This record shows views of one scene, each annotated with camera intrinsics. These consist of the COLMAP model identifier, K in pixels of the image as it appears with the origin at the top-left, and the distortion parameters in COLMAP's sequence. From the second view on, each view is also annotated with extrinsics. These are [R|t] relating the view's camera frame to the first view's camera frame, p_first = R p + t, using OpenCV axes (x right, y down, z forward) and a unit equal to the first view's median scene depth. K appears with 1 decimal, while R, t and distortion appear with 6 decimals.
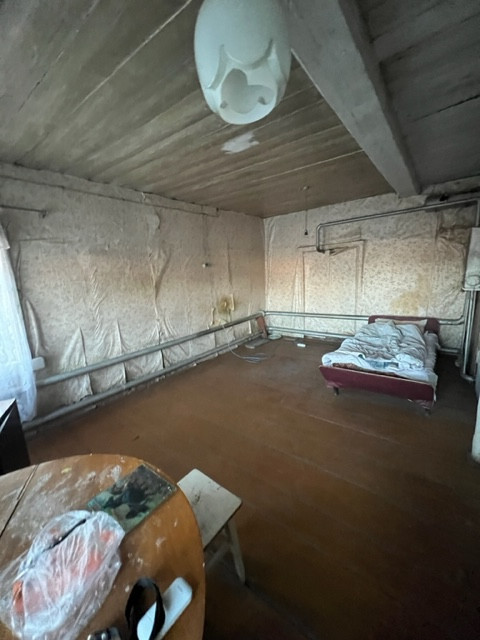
lens RADIAL K [[256.7, 0, 240.1], [0, 256.7, 319.1], [0, 0, 1]] dist [-0.000135, -0.000022]
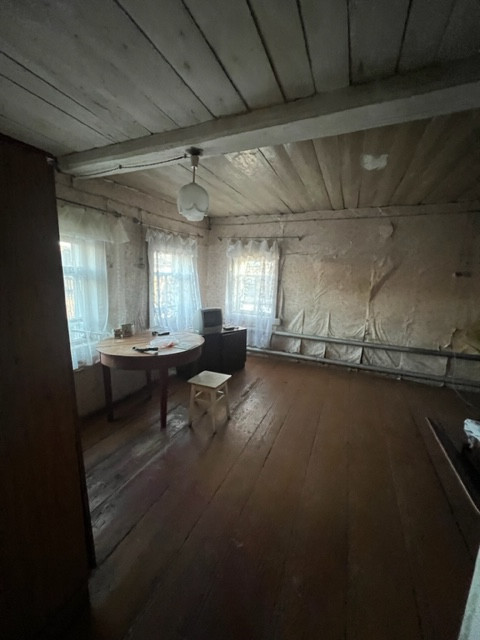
lens RADIAL K [[256.7, 0, 239.4], [0, 256.7, 320.7], [0, 0, 1]] dist [-0.000135, -0.000022]
pose [[0.227487, 0.229933, -0.946246, 0.655277], [-0.227799, 0.957326, 0.177860, -0.072937], [0.946761, 0.175093, 0.270157, 0.189123]]
